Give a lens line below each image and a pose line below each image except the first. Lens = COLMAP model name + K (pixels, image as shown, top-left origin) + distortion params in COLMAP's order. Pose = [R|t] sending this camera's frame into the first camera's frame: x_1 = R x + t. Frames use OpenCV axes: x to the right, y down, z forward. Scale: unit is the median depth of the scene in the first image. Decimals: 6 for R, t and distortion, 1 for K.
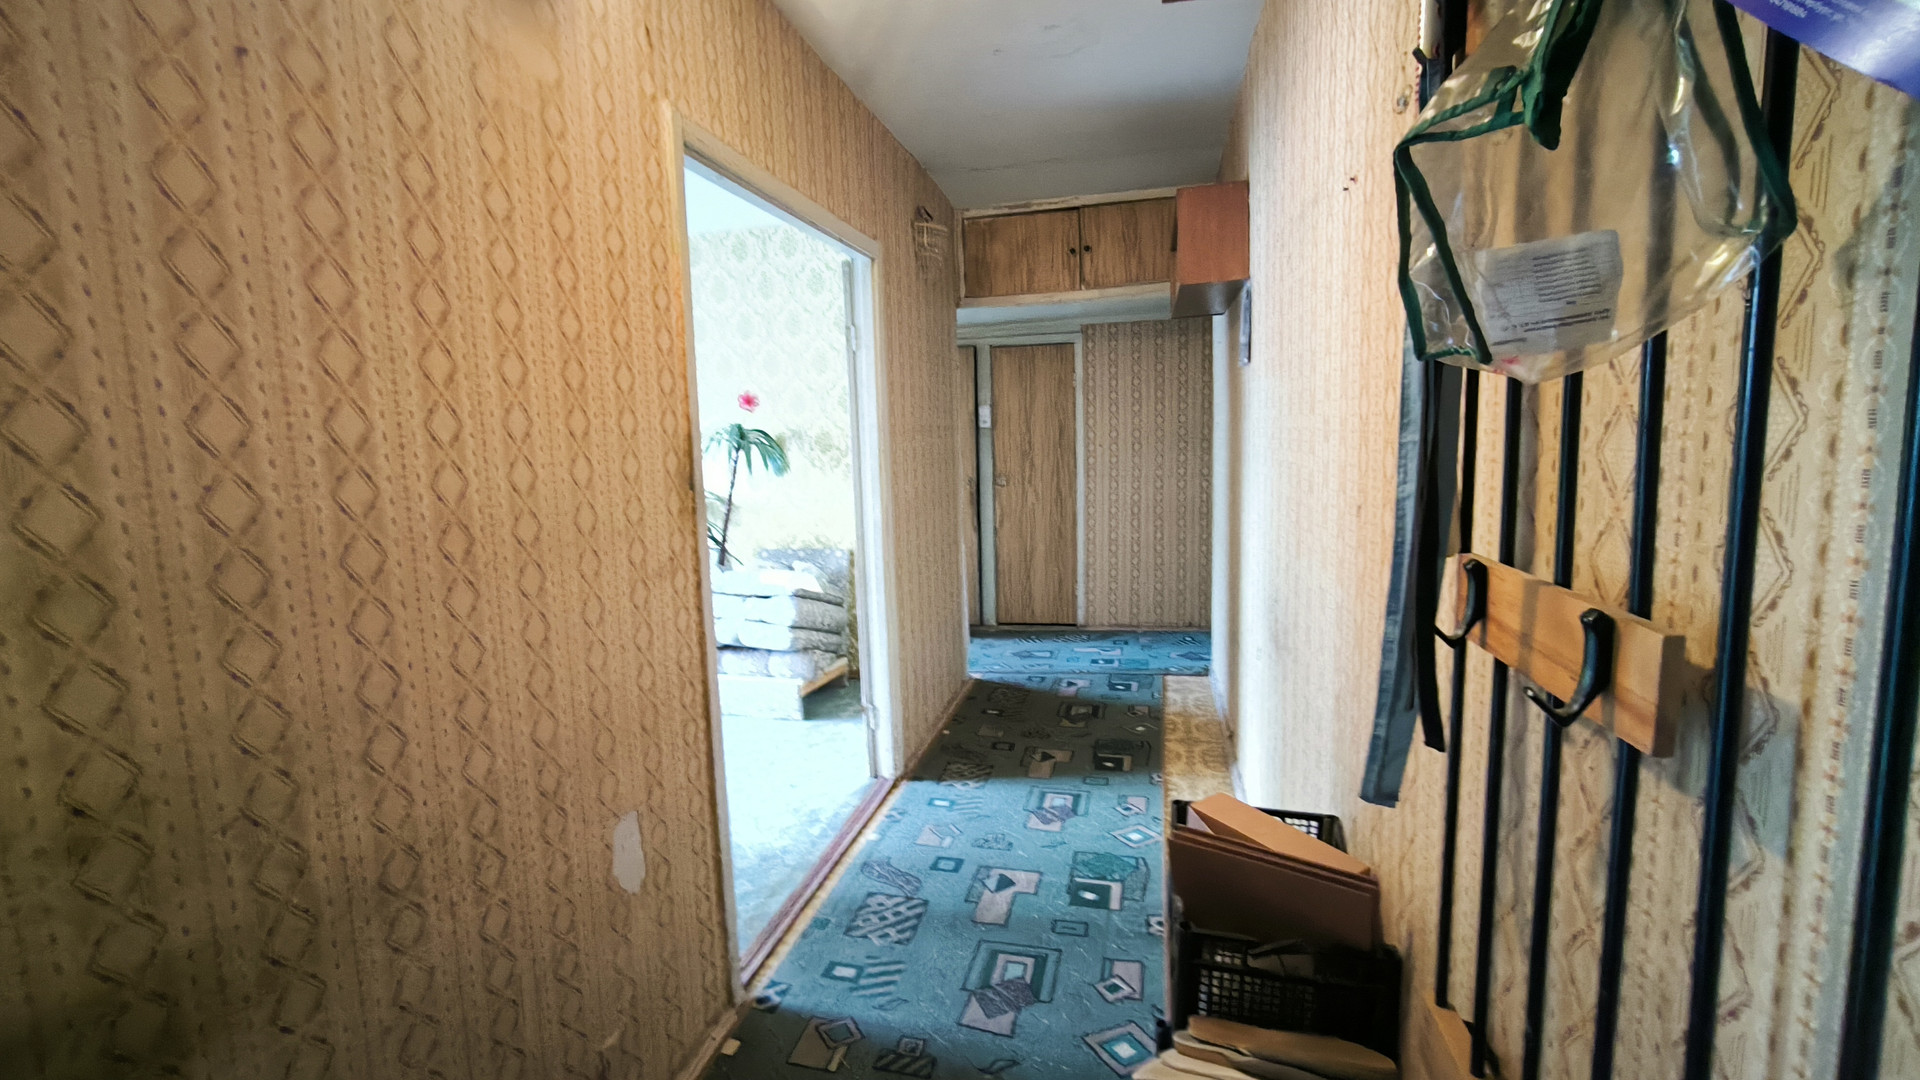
lens RADIAL K [[824.4, 0, 953.6], [0, 824.4, 536.1], [0, 0, 1]] dist [-0.031737, 0.019837]
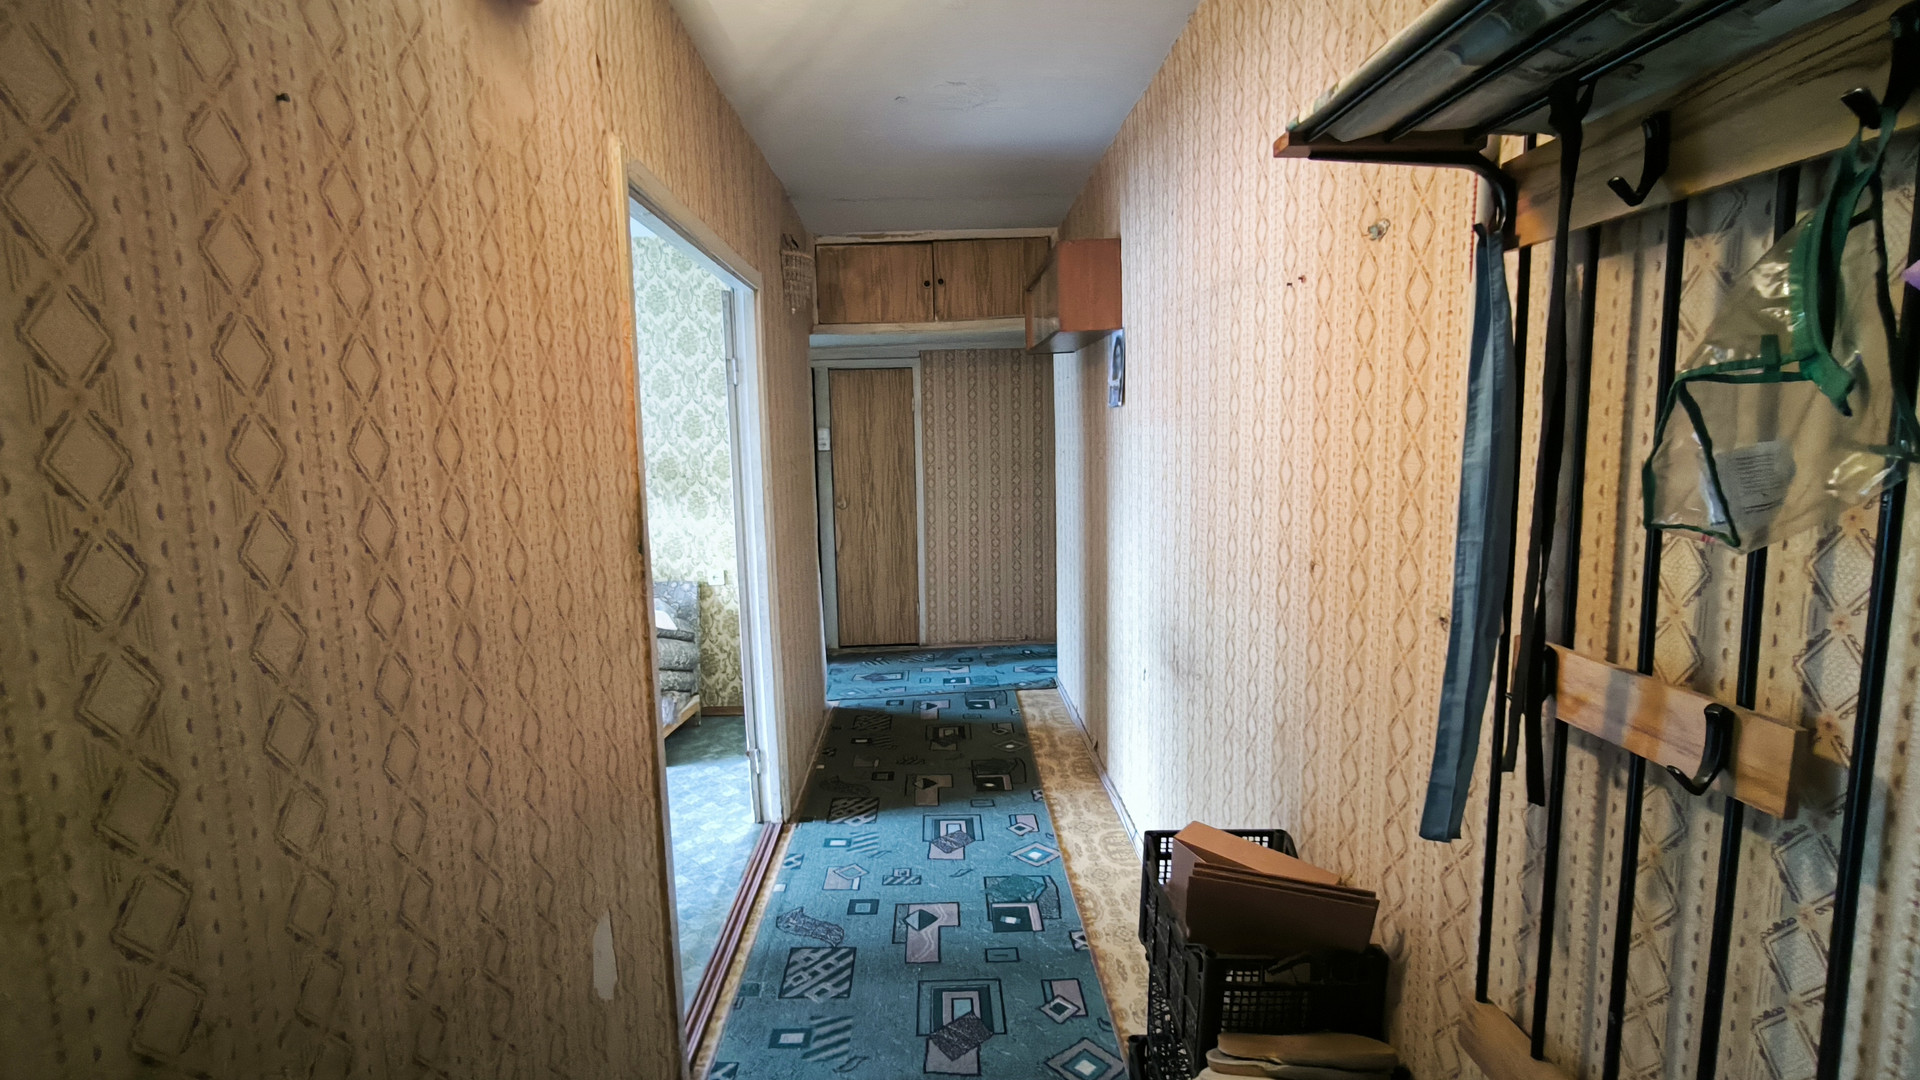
lens RADIAL K [[824.4, 0, 953.6], [0, 824.4, 536.1], [0, 0, 1]] dist [-0.031737, 0.019837]
pose [[0.965778, -0.024709, 0.258191, -0.127132], [0.026778, 0.999631, -0.004498, -0.036085], [-0.257985, 0.011258, 0.966083, 0.007114]]
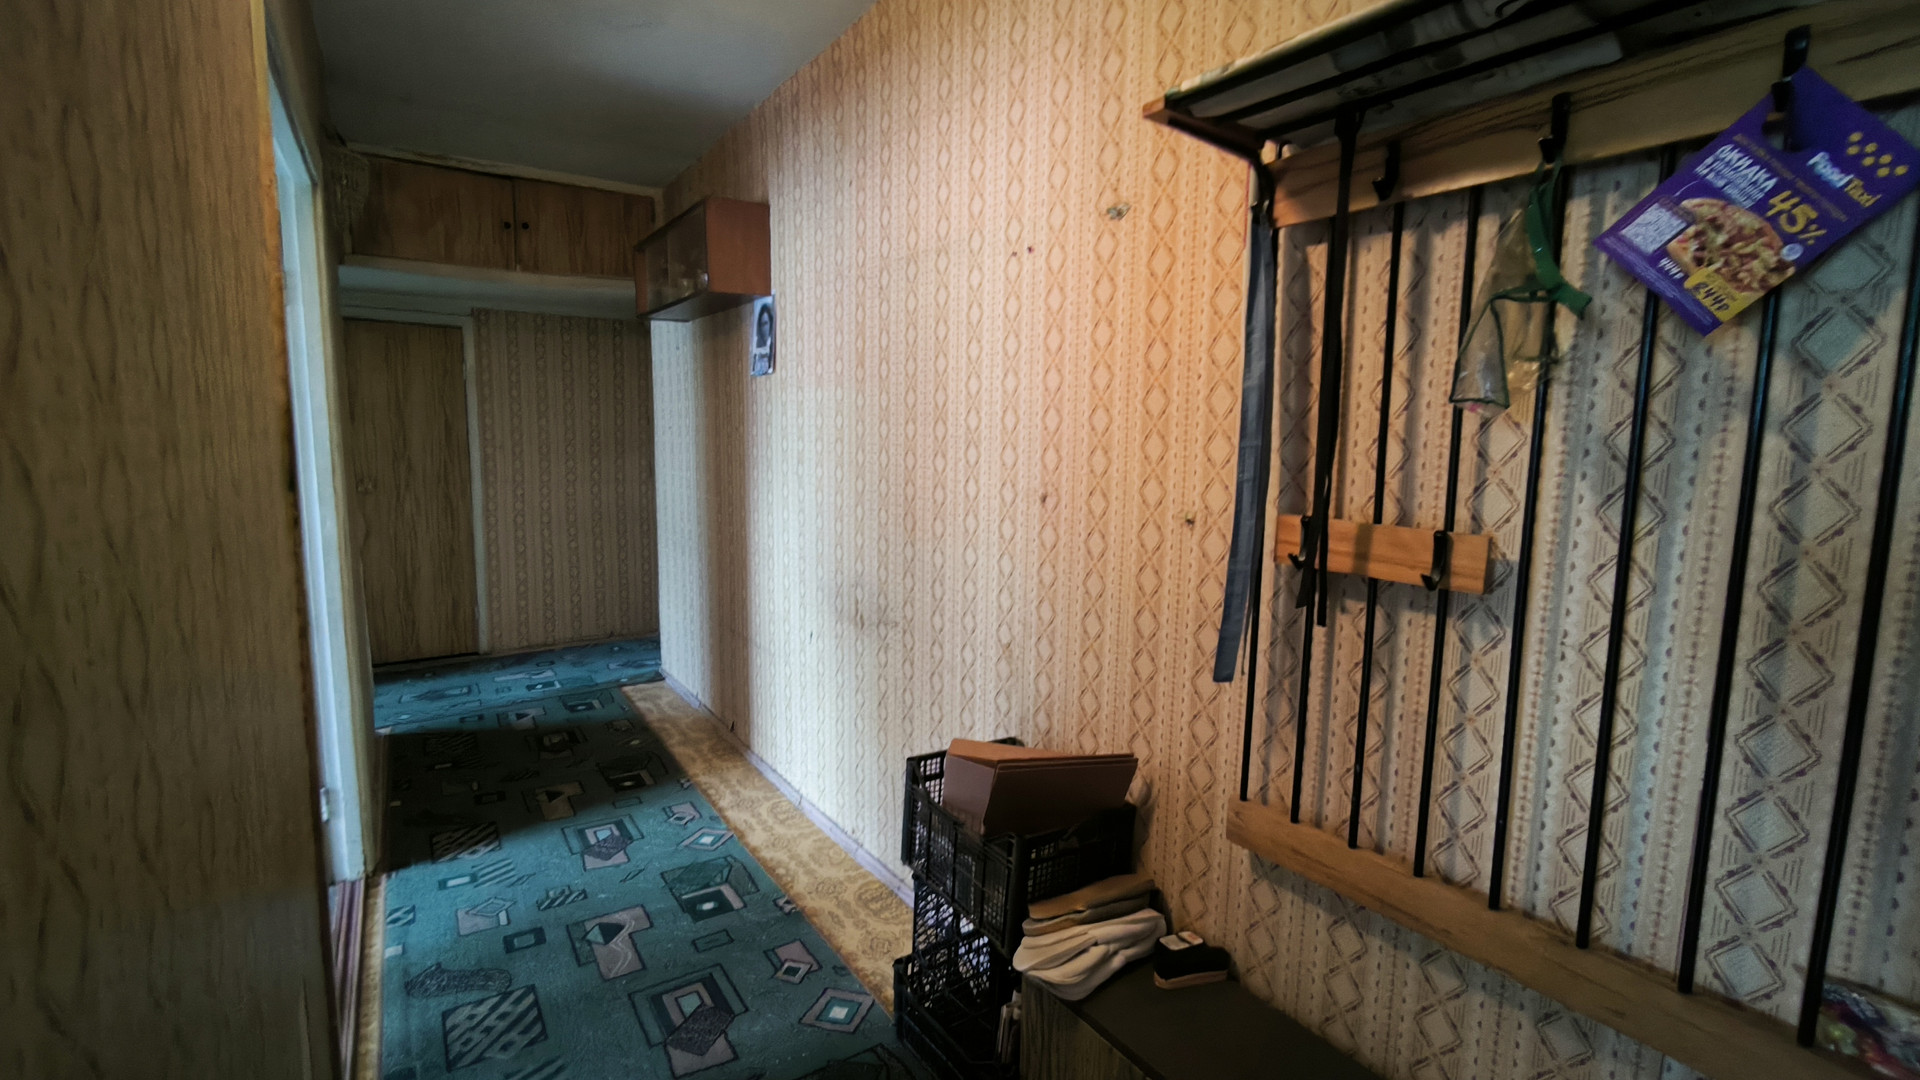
lens RADIAL K [[826.1, 0, 953.2], [0, 826.1, 535.3], [0, 0, 1]] dist [-0.044536, 0.036694]
pose [[0.671866, -0.047909, 0.739121, -0.265925], [0.055873, 0.998341, 0.013922, 0.001309], [-0.738562, 0.031943, 0.673428, 0.091426]]
